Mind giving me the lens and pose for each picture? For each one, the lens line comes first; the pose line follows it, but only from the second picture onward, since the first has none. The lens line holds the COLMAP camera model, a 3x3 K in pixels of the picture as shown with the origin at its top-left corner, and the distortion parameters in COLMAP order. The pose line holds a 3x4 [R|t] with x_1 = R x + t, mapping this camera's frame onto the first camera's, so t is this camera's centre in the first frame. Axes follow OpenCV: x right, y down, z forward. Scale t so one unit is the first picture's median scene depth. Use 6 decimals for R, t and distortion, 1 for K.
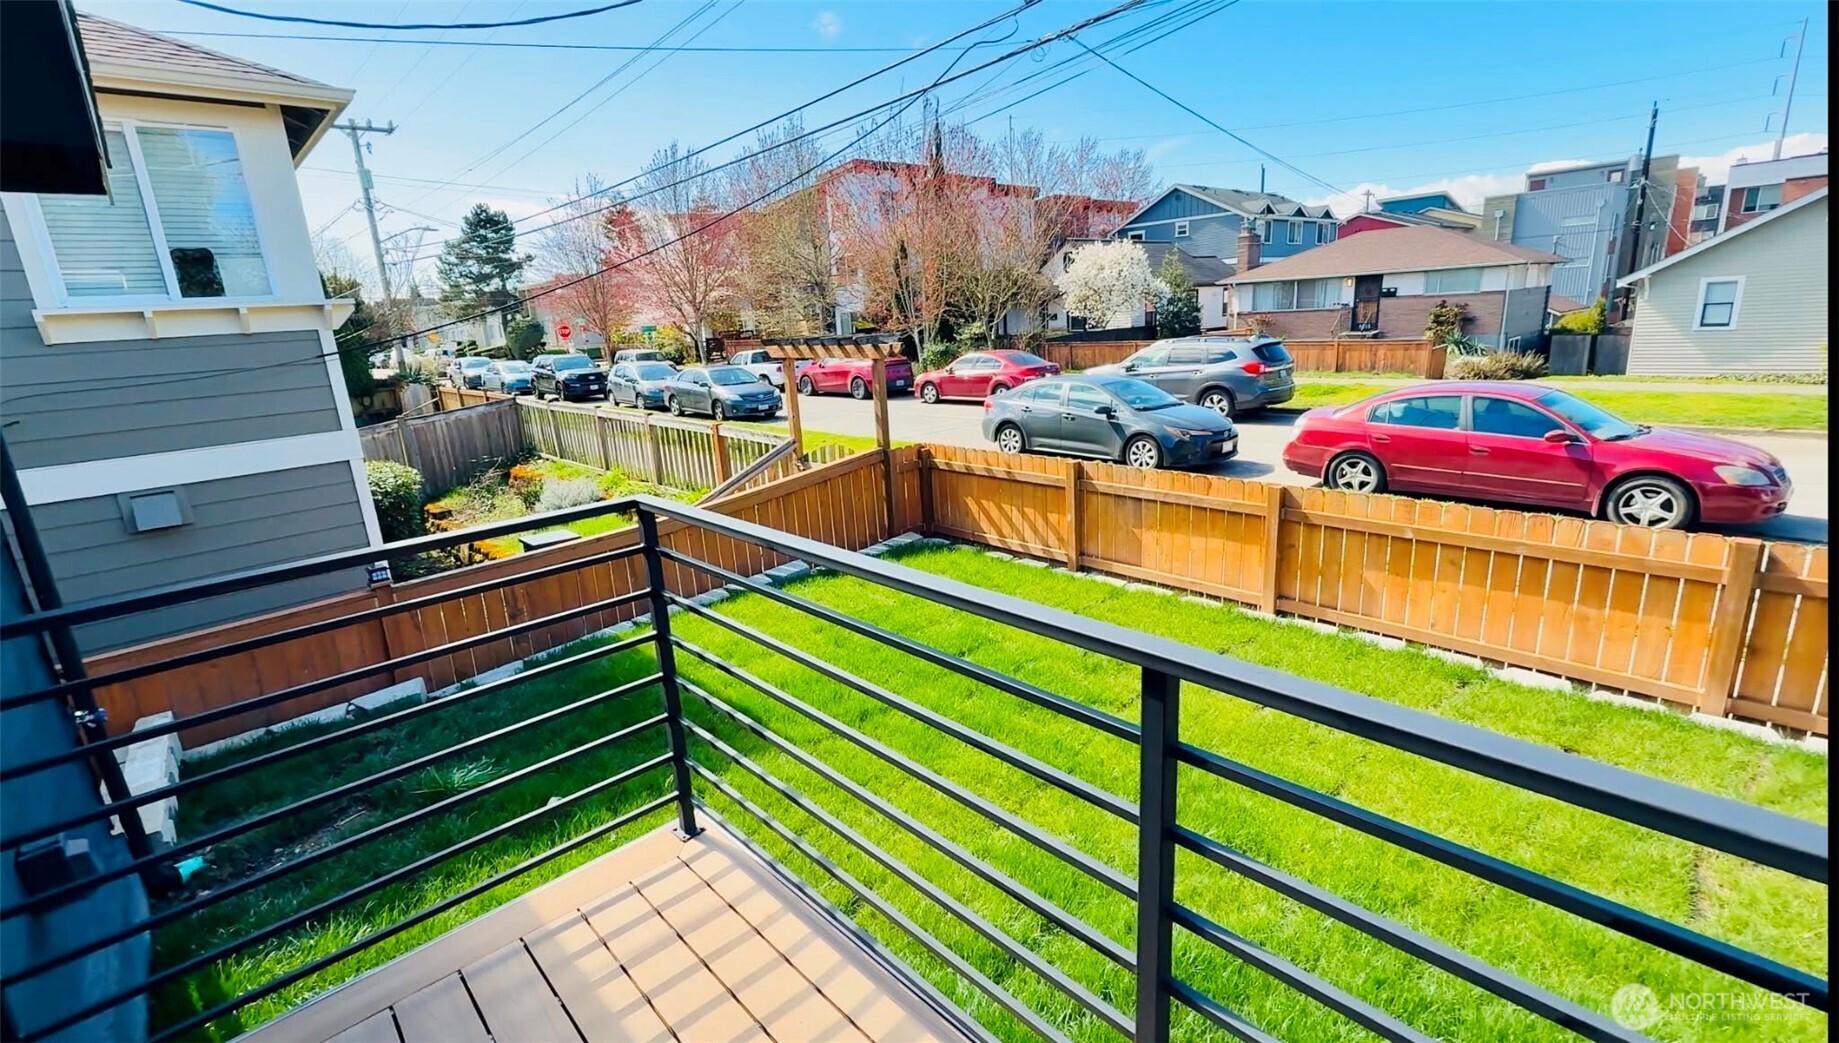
lens RADIAL K [[789.3, 0, 916.8], [0, 789.3, 524.0], [0, 0, 1]] dist [-0.002525, -0.000166]
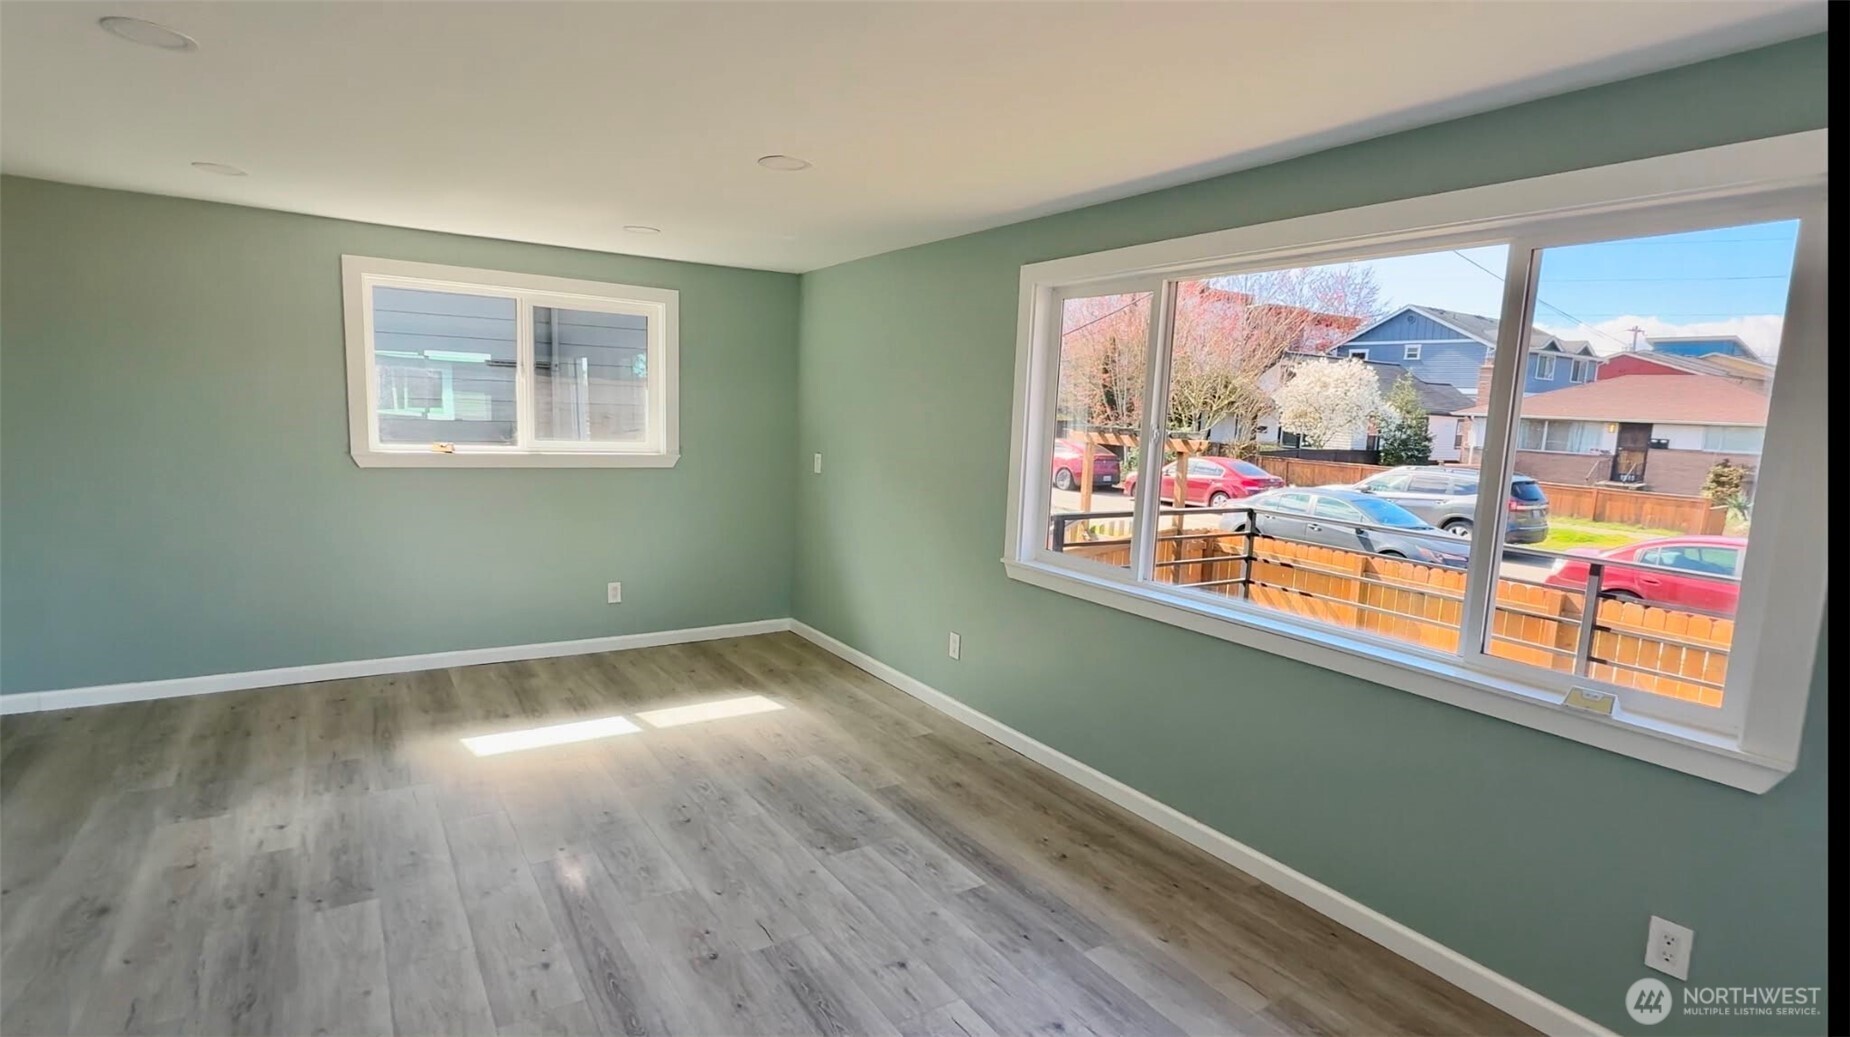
lens RADIAL K [[881.9, 0, 925.8], [0, 881.9, 522.7], [0, 0, 1]] dist [0.002837, 0.000359]
pose [[0.980741, 0.124507, -0.150480, -0.058036], [-0.141977, 0.983568, -0.111520, 0.025798], [0.134122, 0.130737, 0.982303, -0.090223]]
